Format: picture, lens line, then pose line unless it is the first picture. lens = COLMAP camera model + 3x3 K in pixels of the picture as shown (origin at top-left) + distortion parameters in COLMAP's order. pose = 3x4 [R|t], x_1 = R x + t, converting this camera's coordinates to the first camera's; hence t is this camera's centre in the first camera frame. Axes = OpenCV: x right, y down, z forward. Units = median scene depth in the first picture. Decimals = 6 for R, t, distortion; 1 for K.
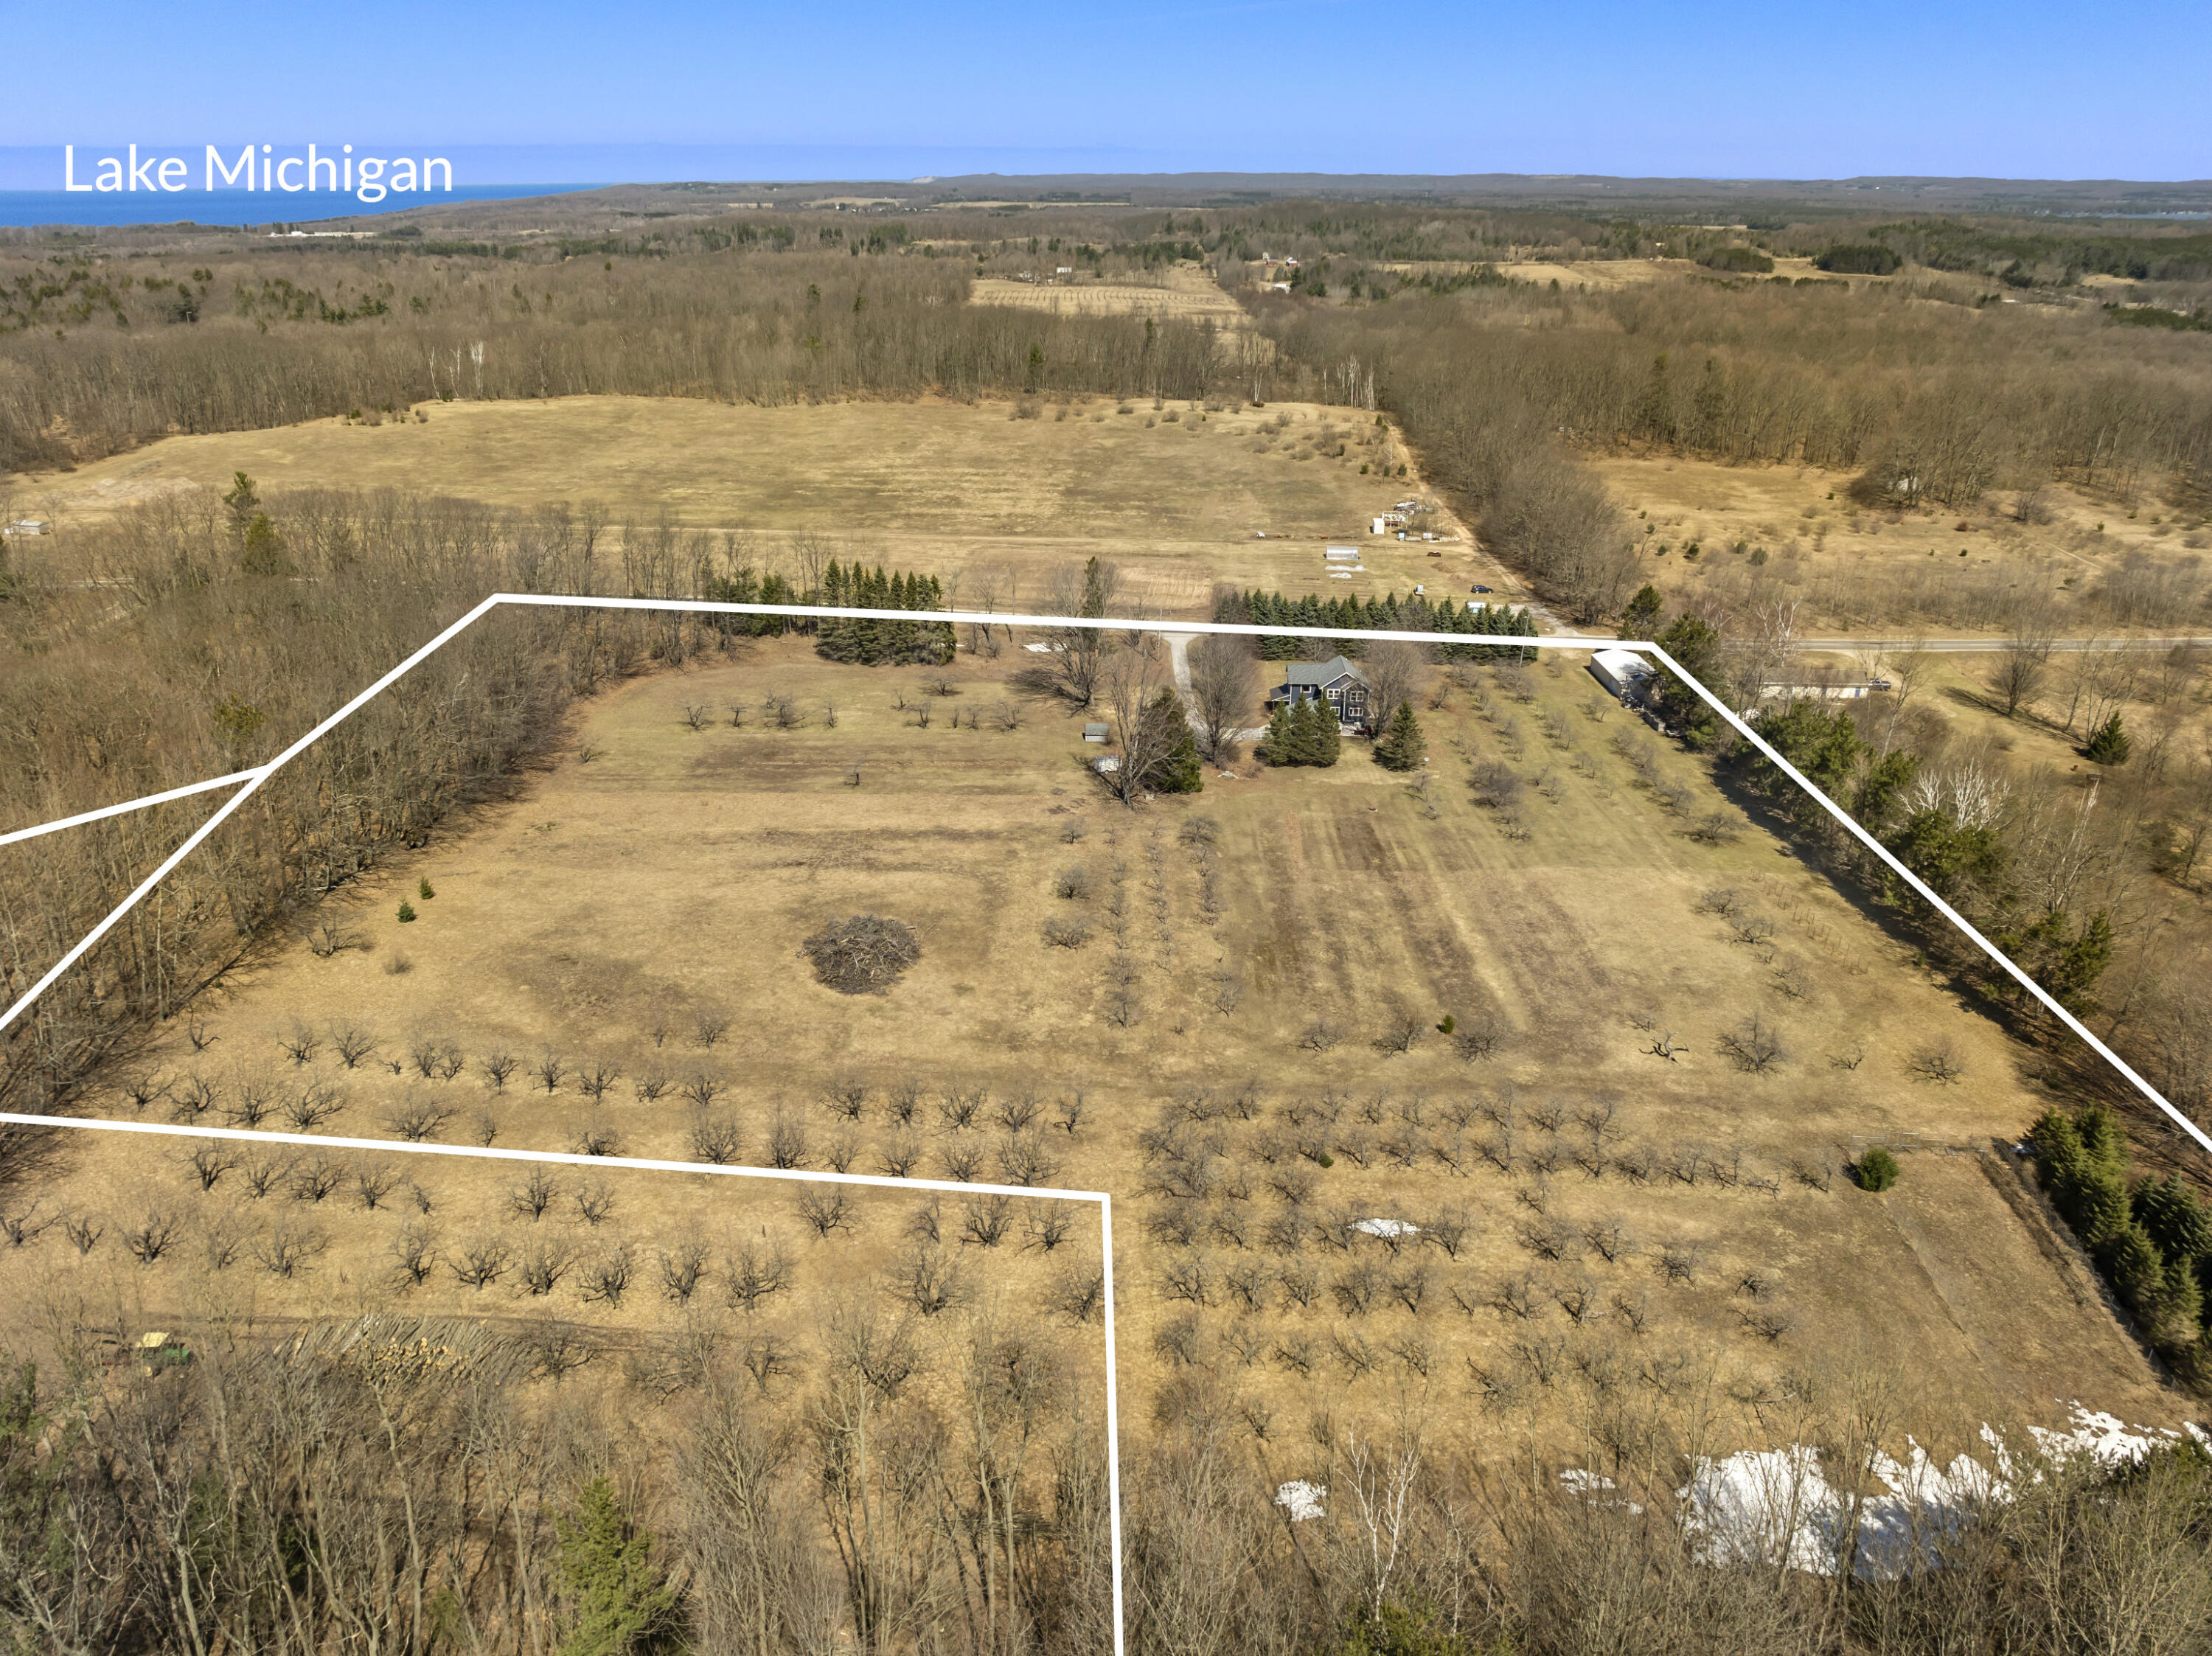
lens RADIAL K [[1569.3, 0, 1106.0], [0, 1569.3, 828.0], [0, 0, 1]] dist [-0.035662, 0.003204]
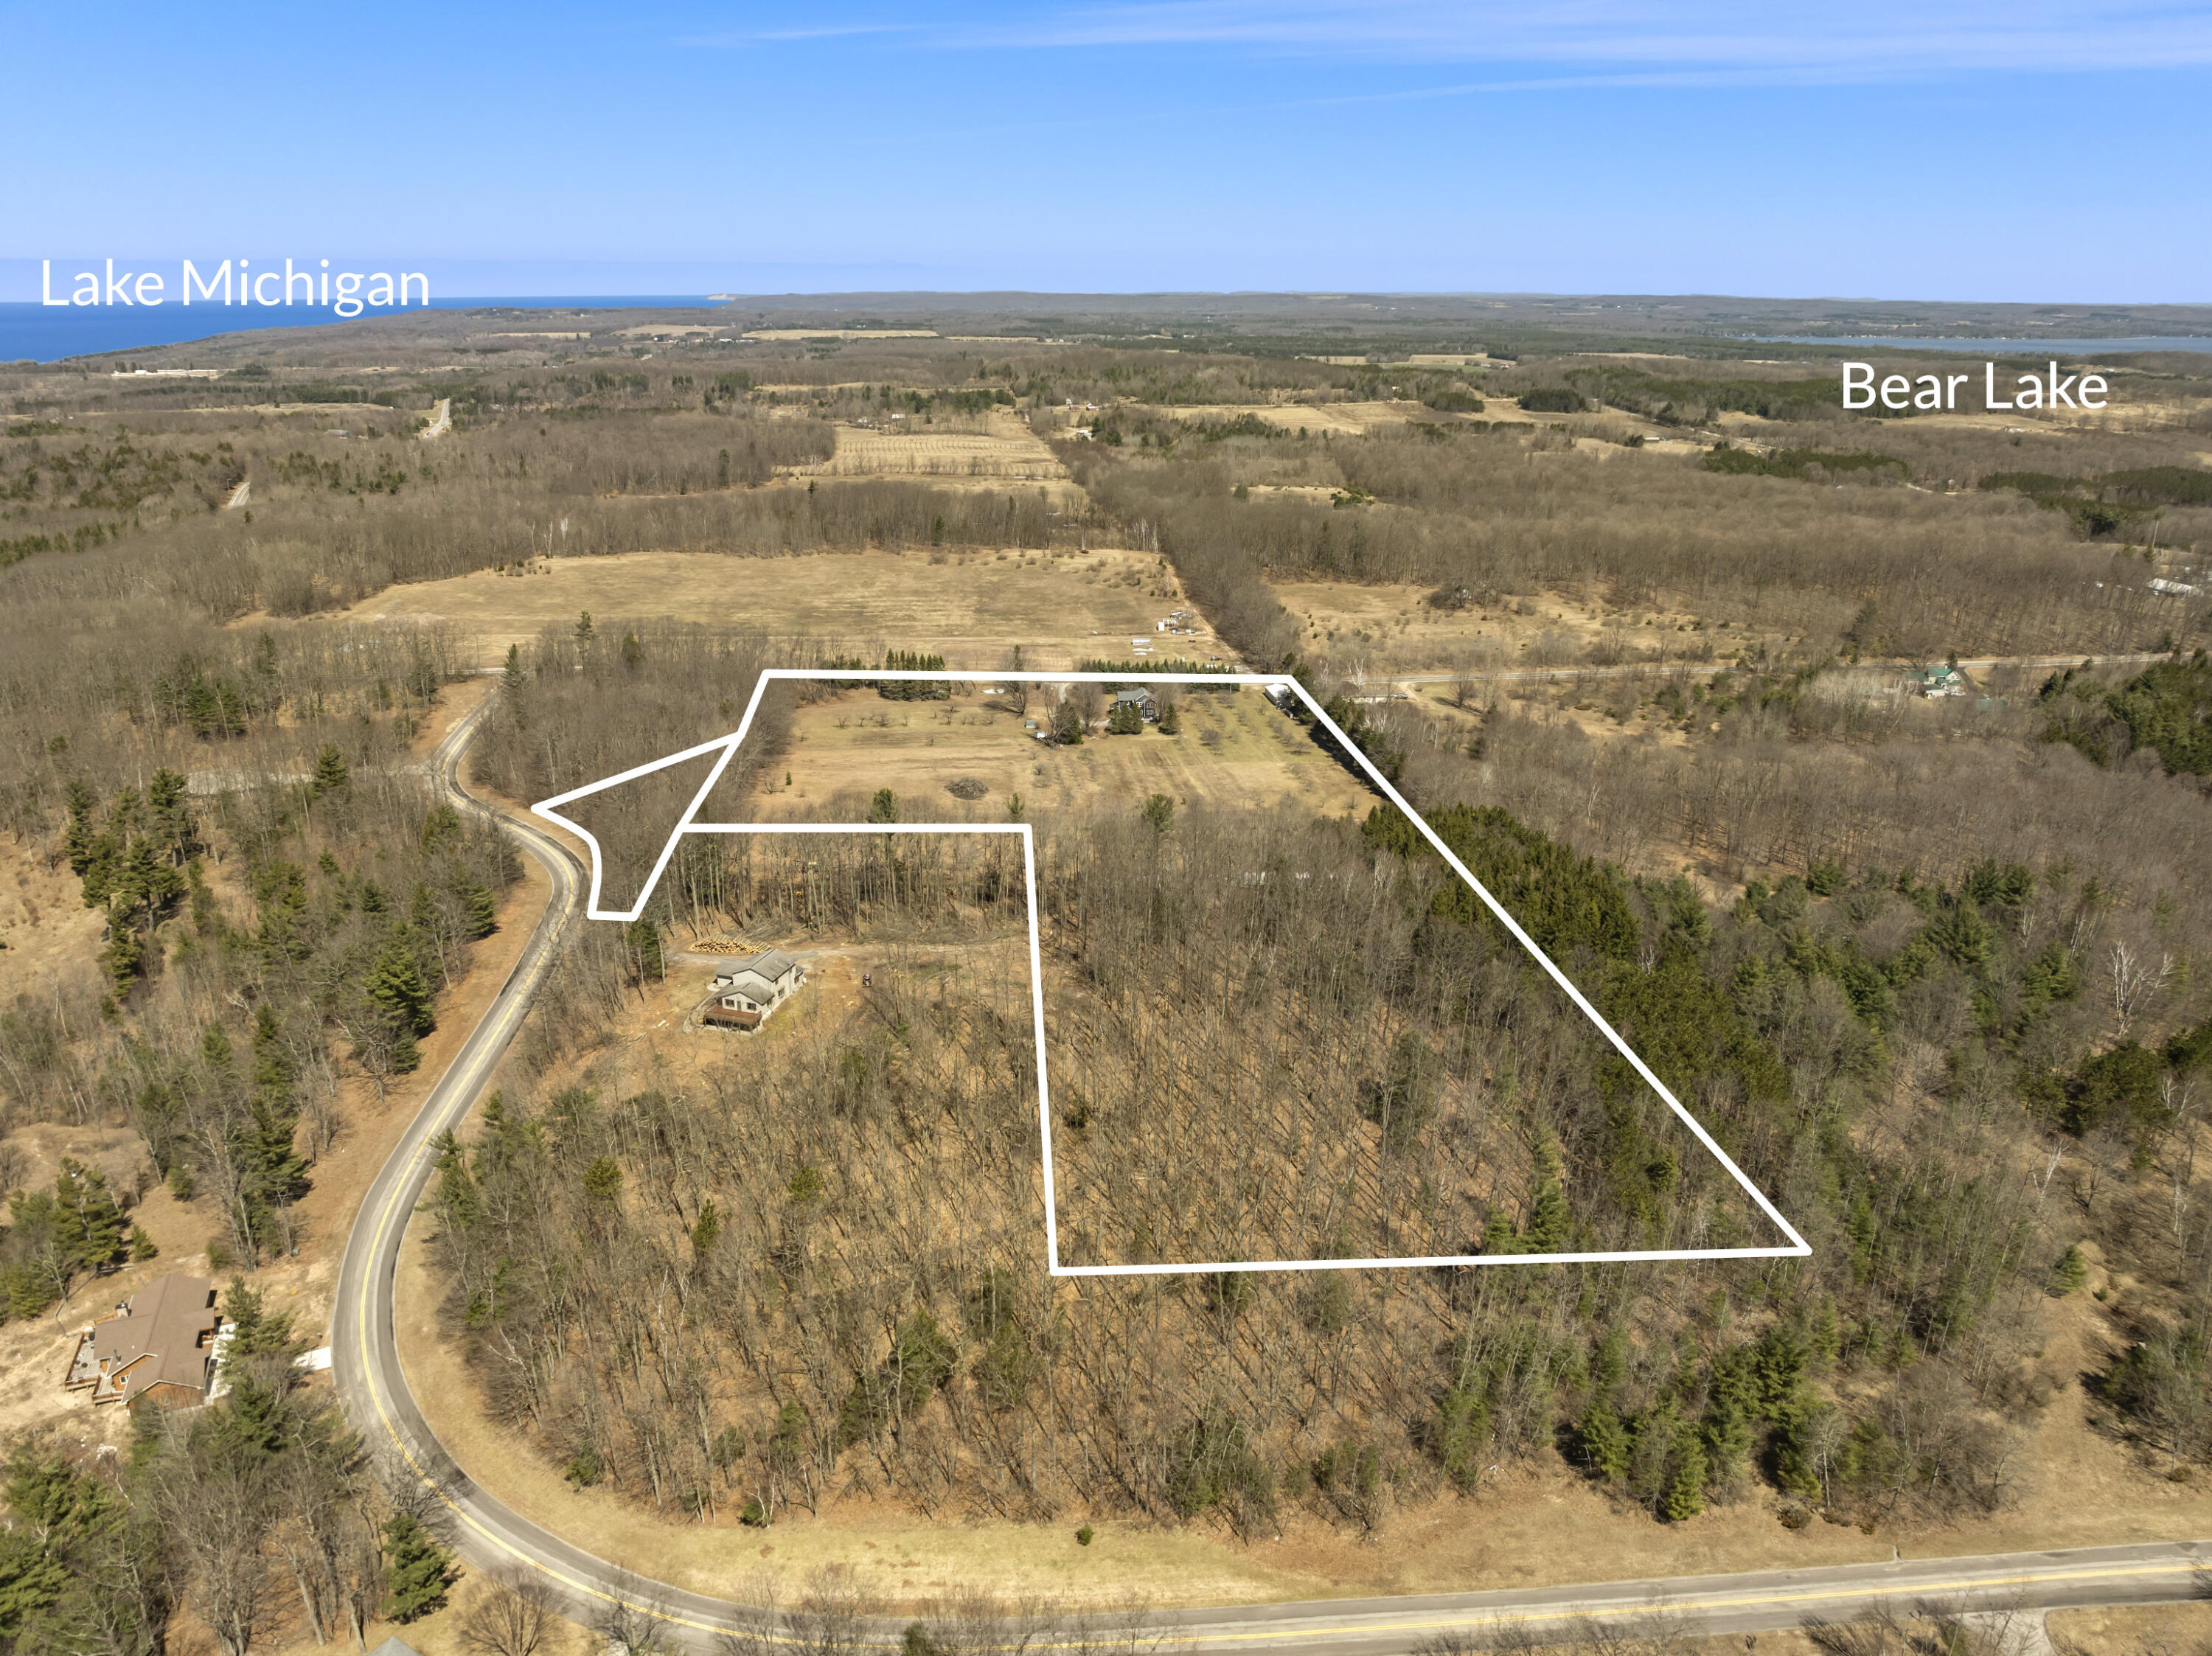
lens RADIAL K [[1569.3, 0, 1106.0], [0, 1569.3, 828.0], [0, 0, 1]] dist [-0.035662, 0.003204]
pose [[0.992224, -0.038089, 0.118493, -0.092598], [0.045741, 0.996994, -0.062542, 0.124092], [-0.115754, 0.067476, 0.990983, -0.639562]]
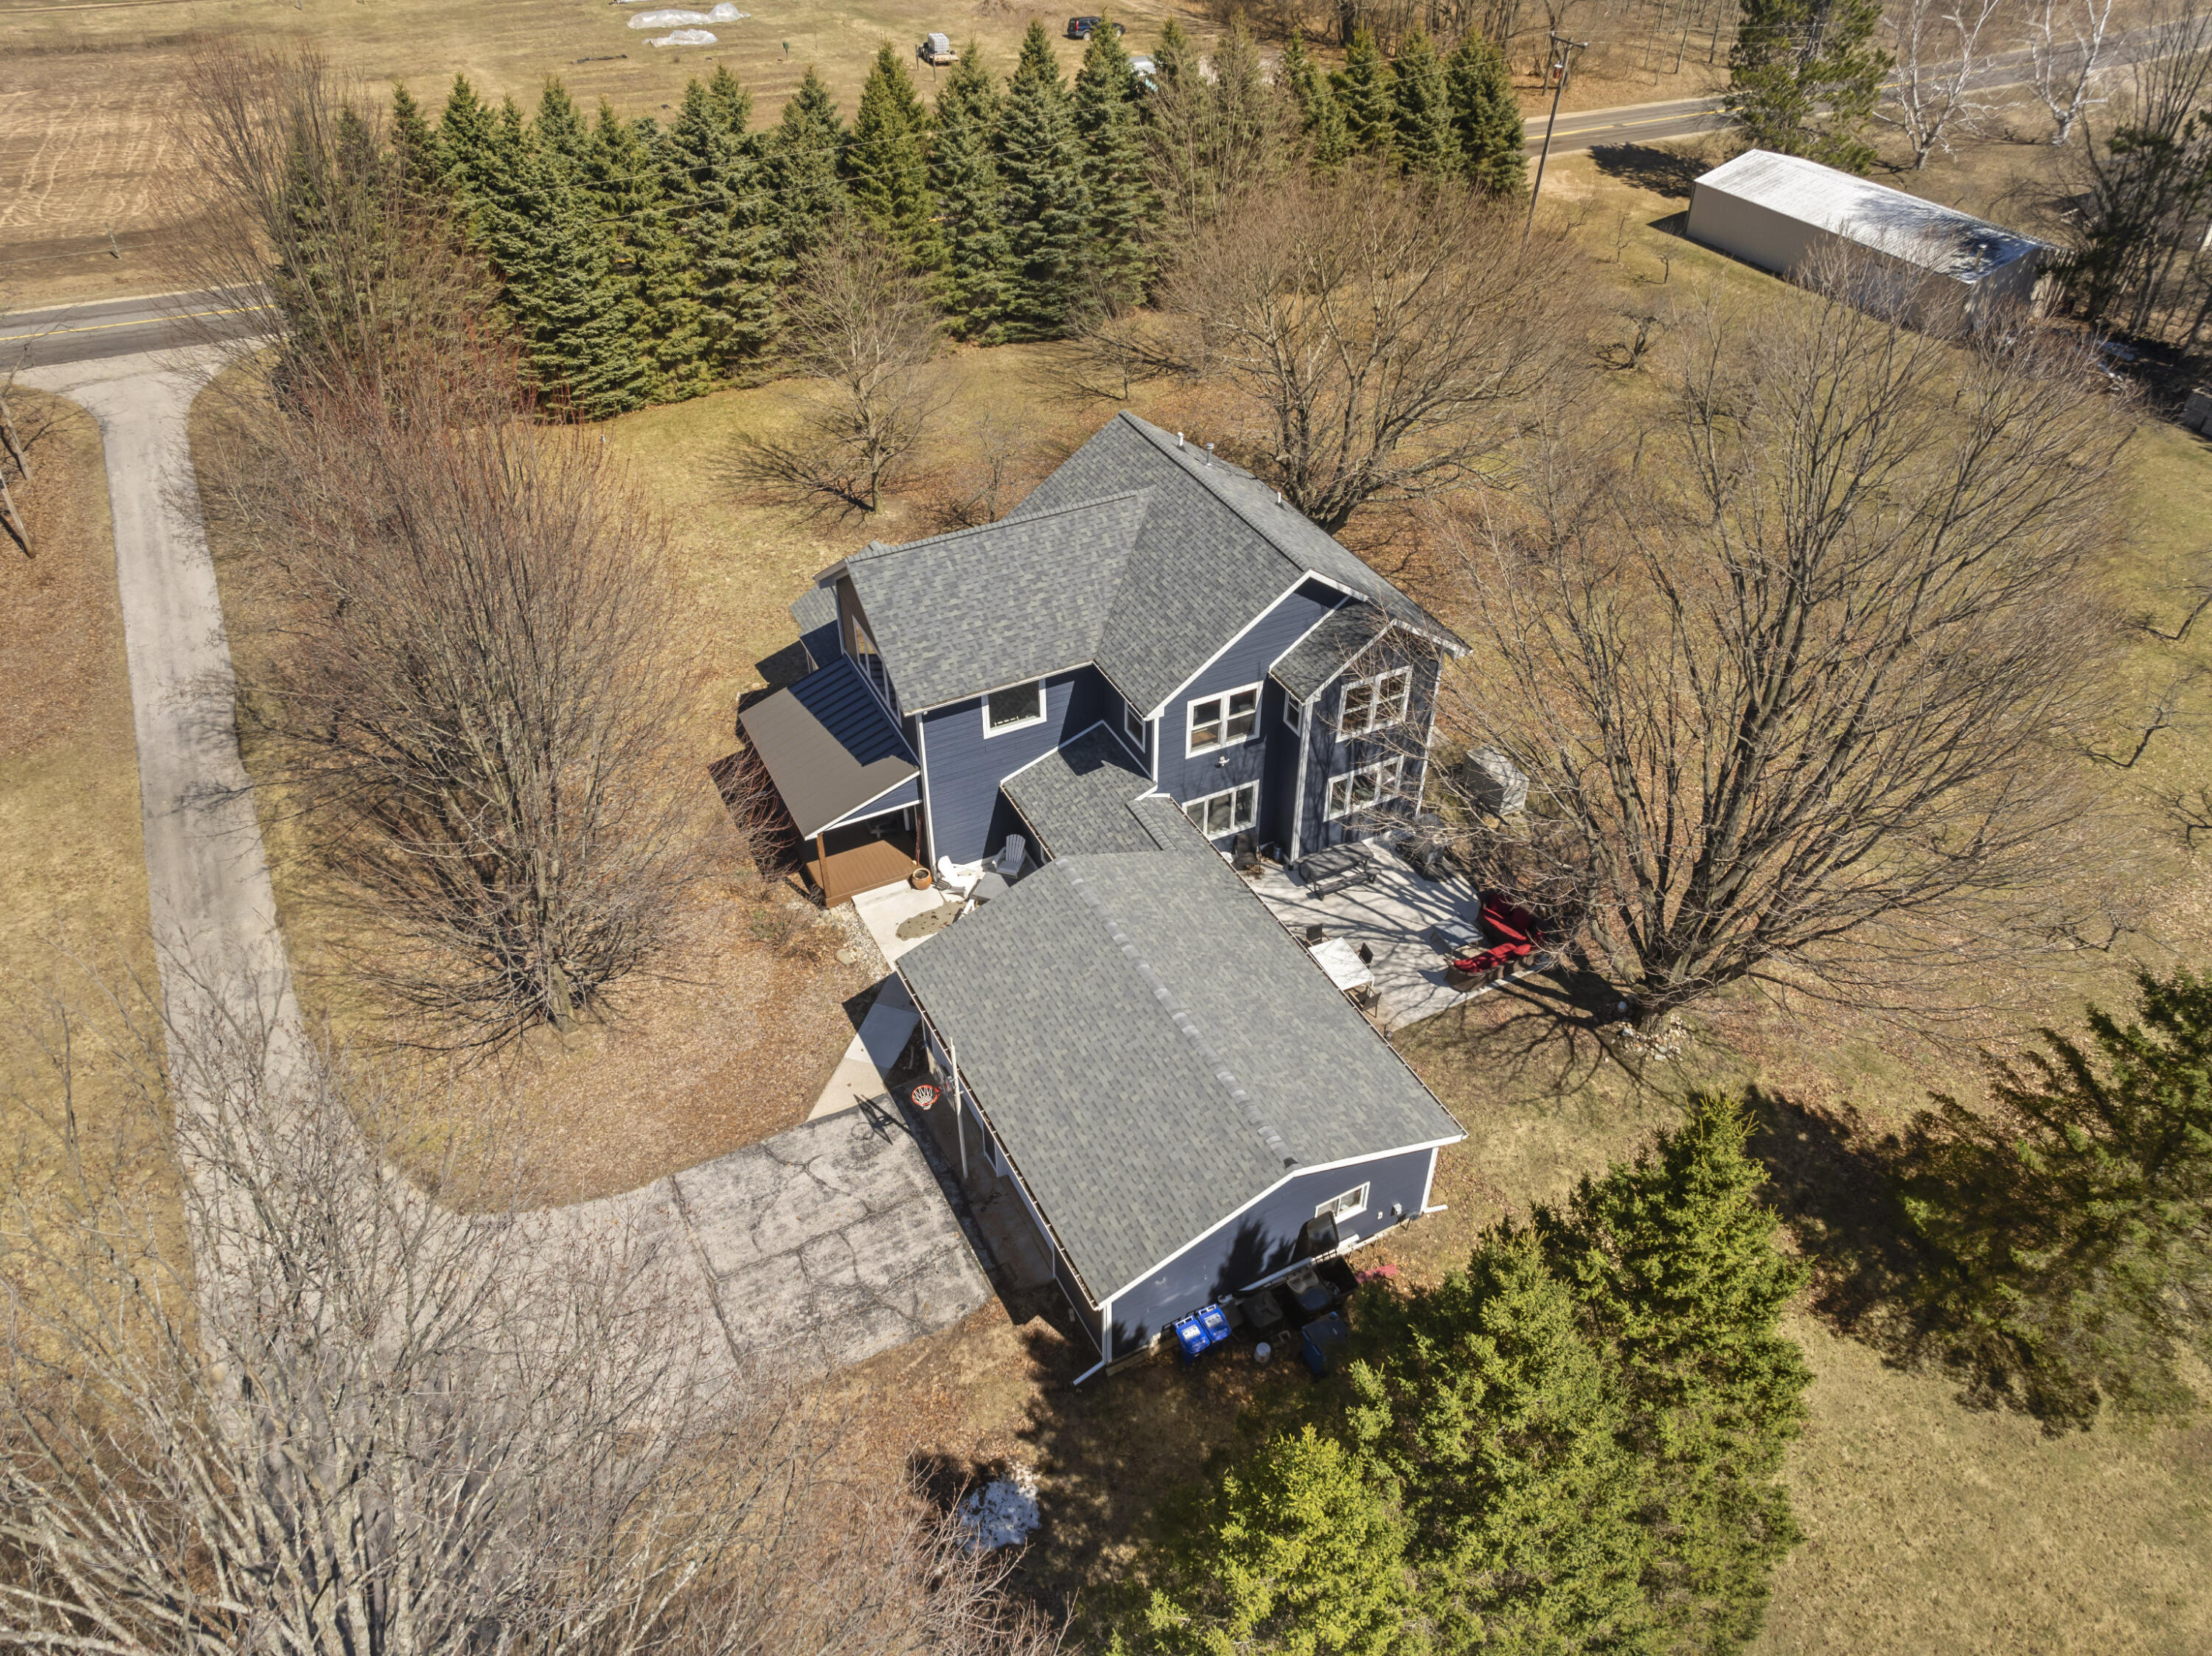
lens RADIAL K [[1569.3, 0, 1106.0], [0, 1569.3, 828.0], [0, 0, 1]] dist [-0.035662, 0.003204]
pose [[0.884434, -0.297315, 0.359694, 0.046920], [0.186589, 0.931782, 0.311395, -0.072897], [-0.427739, -0.208294, 0.879576, 0.514455]]
